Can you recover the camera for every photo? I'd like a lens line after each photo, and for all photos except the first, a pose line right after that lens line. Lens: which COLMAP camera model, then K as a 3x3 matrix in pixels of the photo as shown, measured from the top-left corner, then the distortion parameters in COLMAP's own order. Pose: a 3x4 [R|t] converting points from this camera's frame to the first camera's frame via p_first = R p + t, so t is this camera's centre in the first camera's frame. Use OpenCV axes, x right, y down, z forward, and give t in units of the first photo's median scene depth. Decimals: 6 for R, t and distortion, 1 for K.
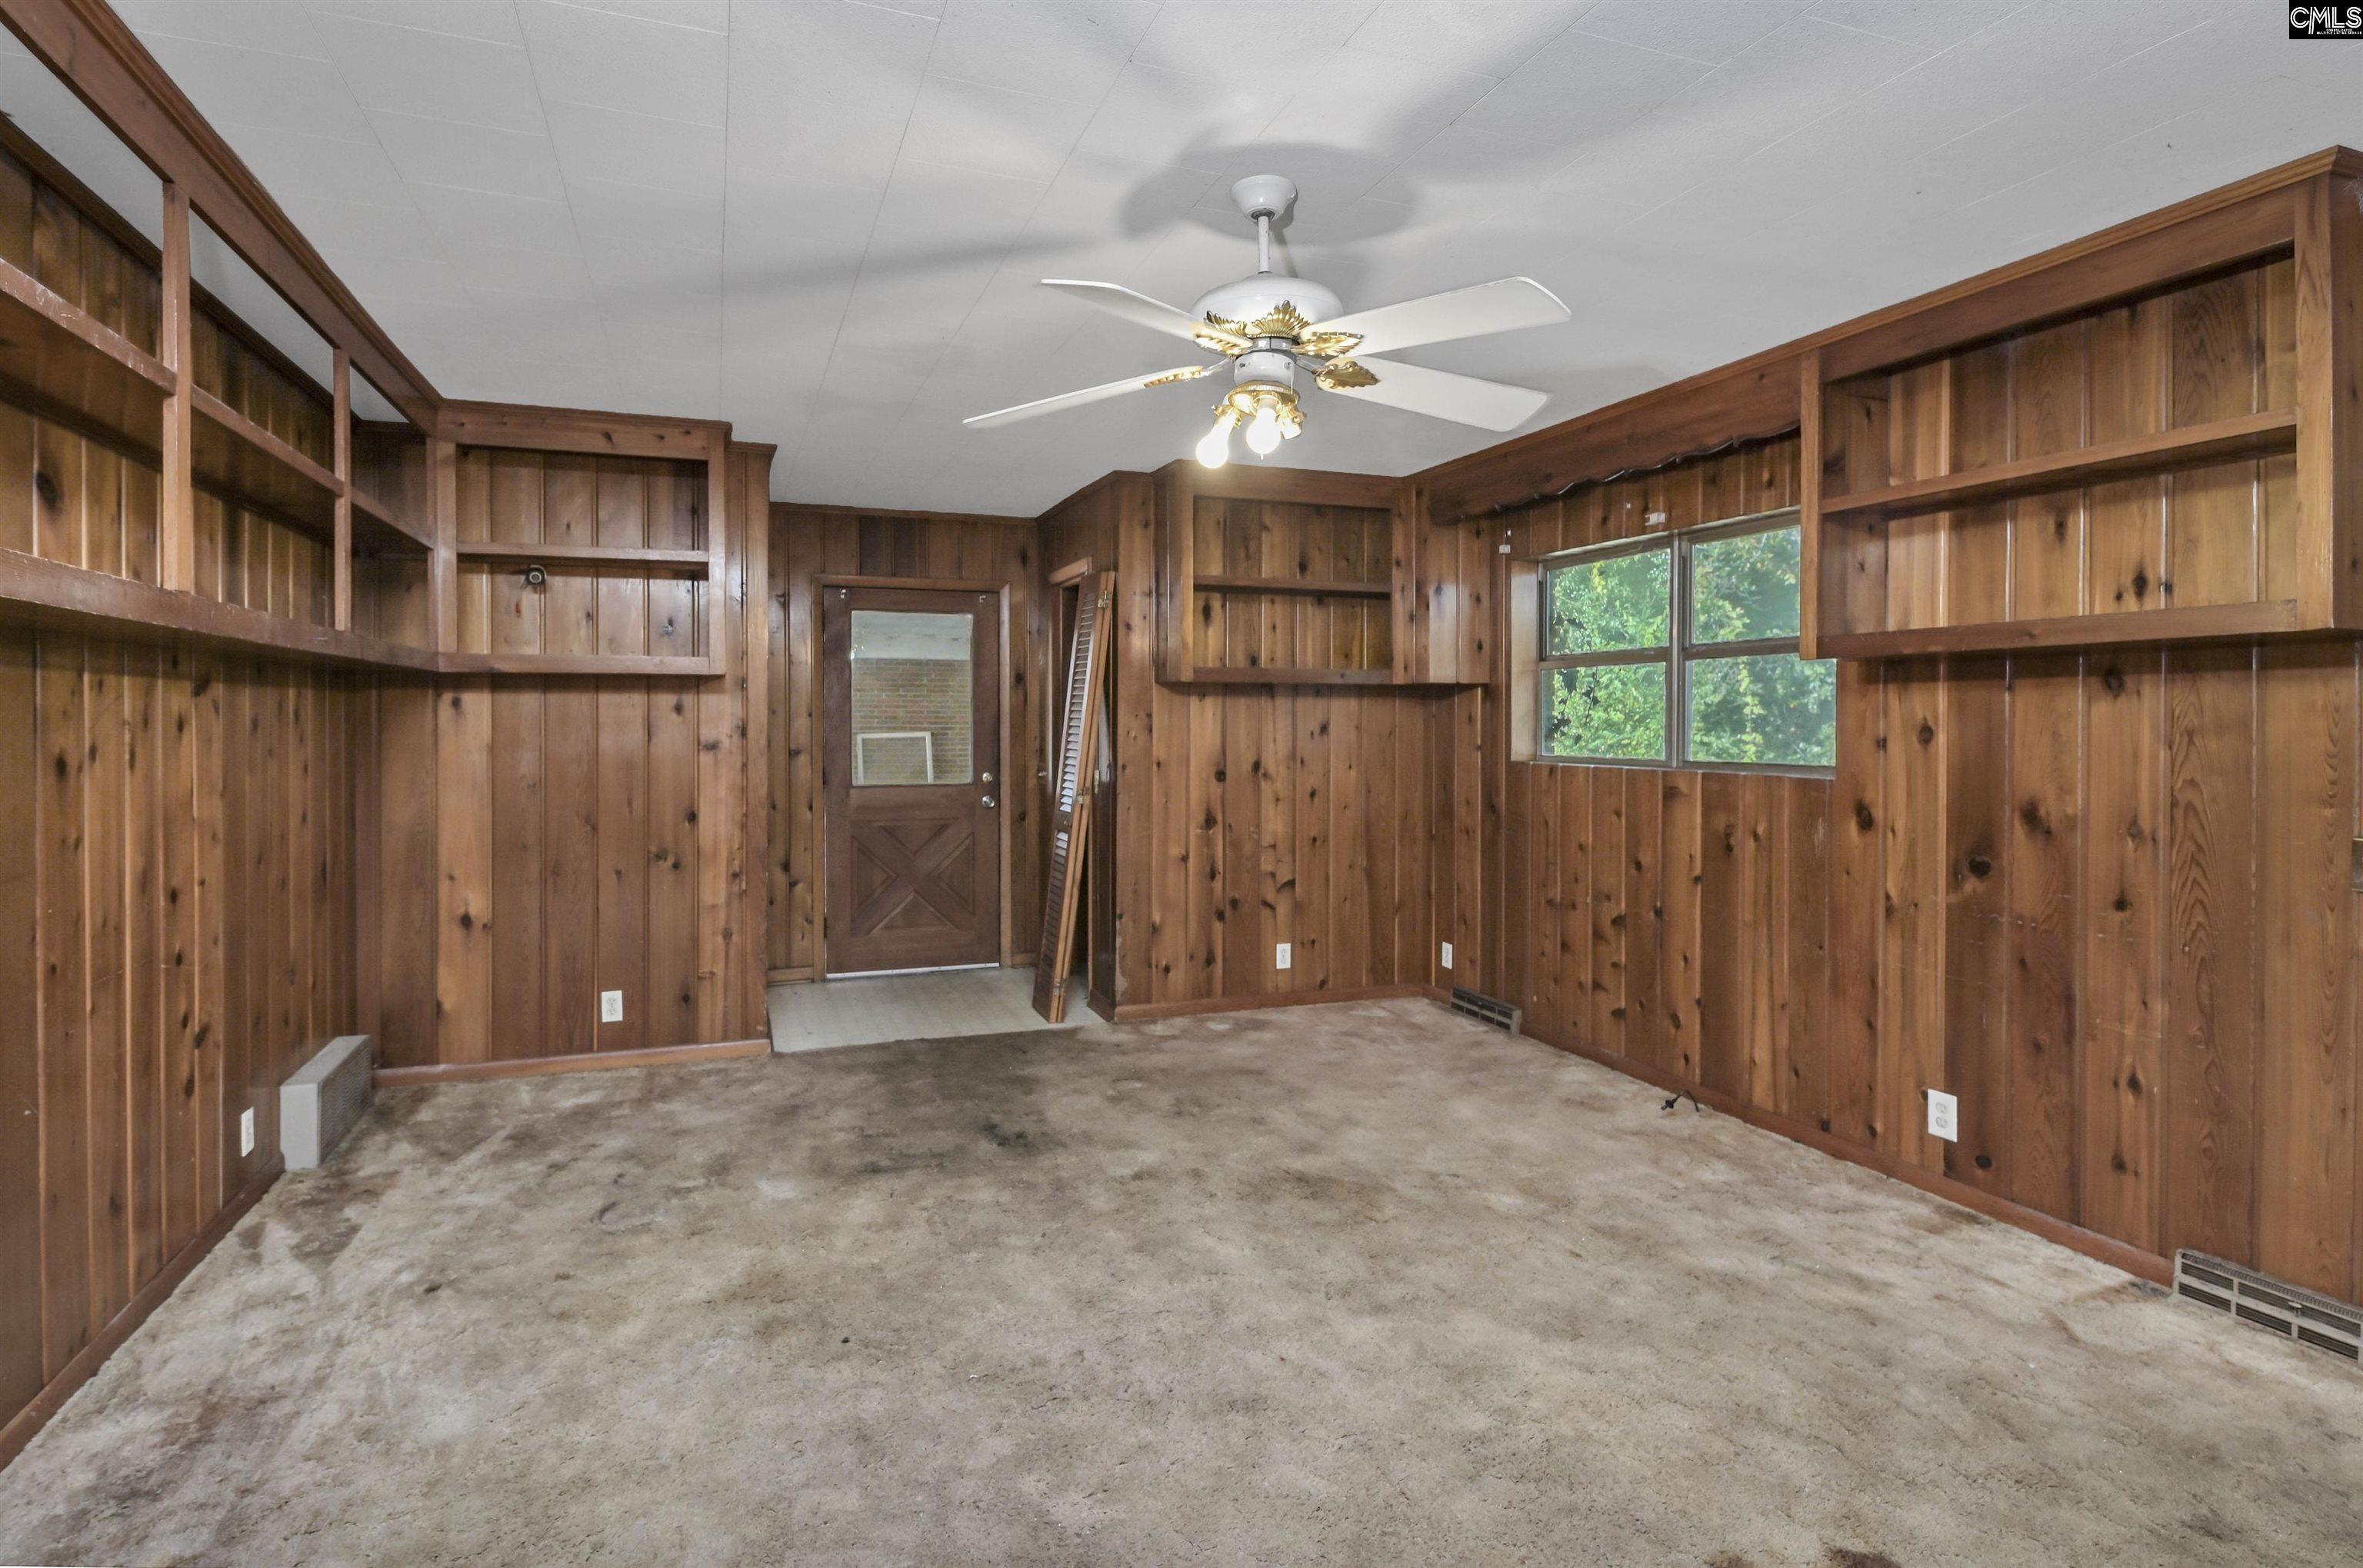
lens RADIAL K [[1207.0, 0, 1178.0], [0, 1207.0, 717.2], [0, 0, 1]] dist [0.004633, -0.011460]
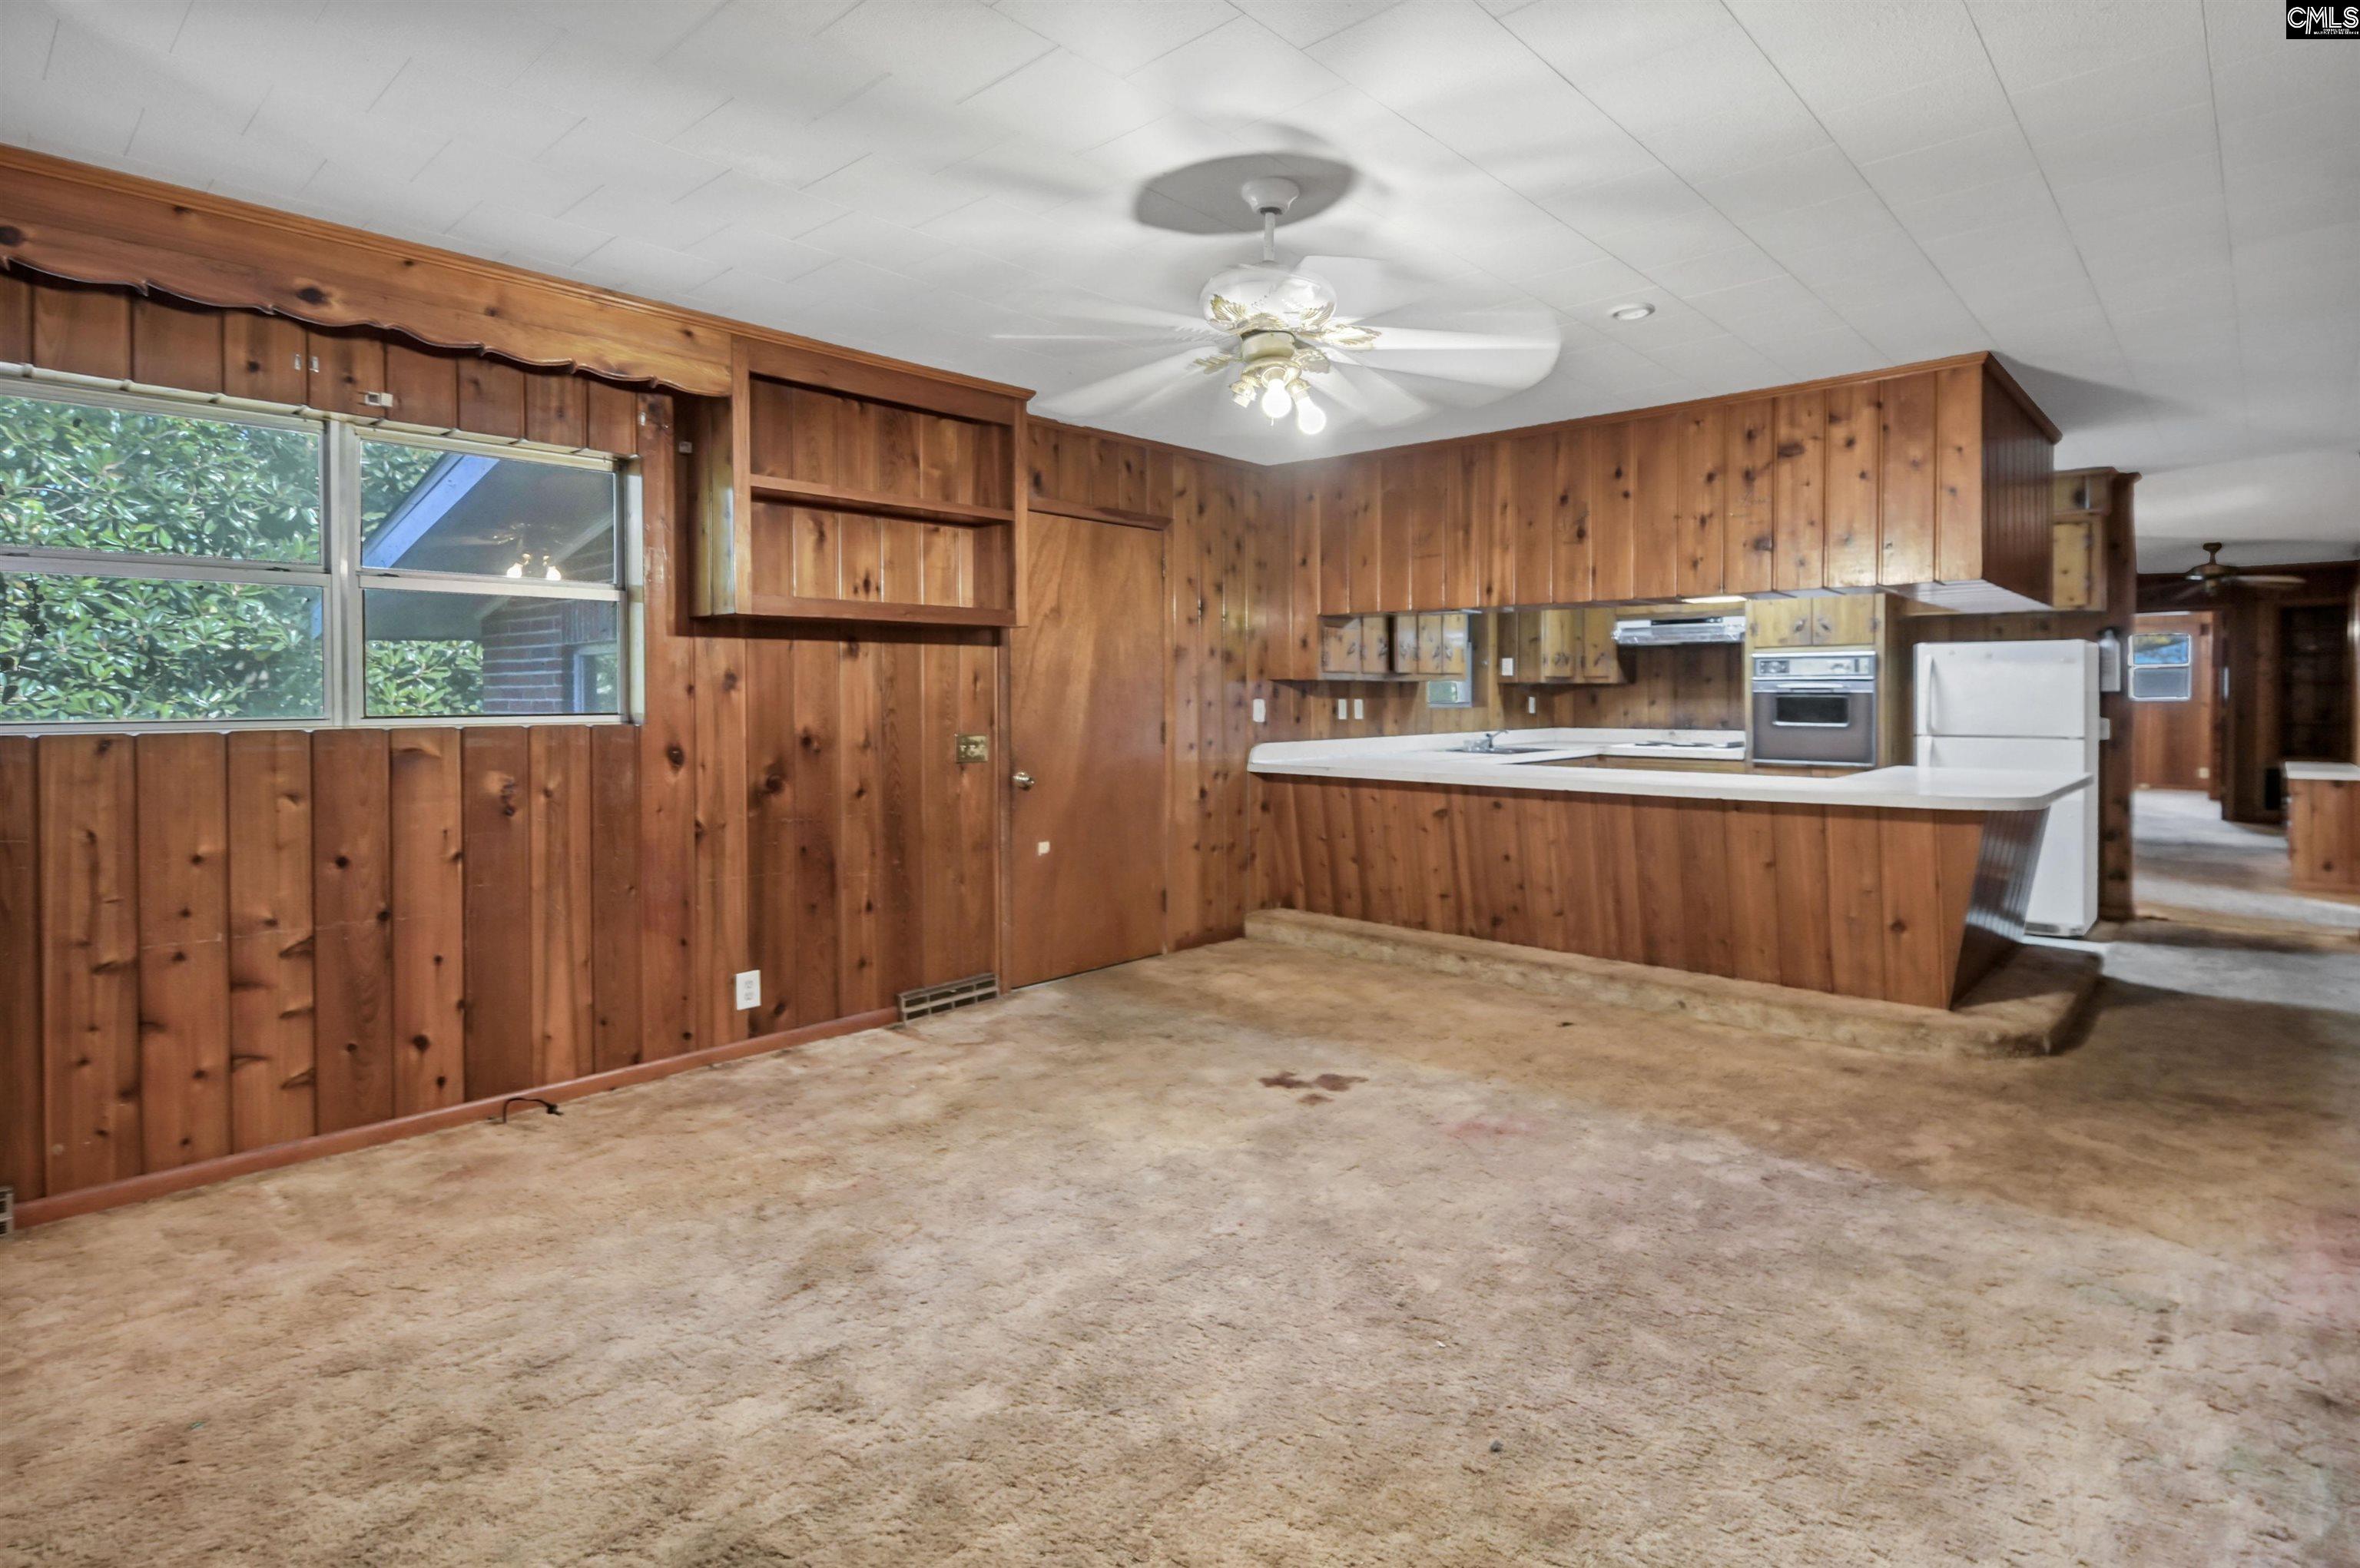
lens RADIAL K [[1186.5, 0, 1179.3], [0, 1186.5, 703.9], [0, 0, 1]] dist [-0.000261, -0.005959]
pose [[-0.444849, -0.005004, 0.895592, -0.650542], [0.000912, 0.999981, 0.006041, 0.029822], [-0.895605, 0.003504, -0.444836, 1.144399]]
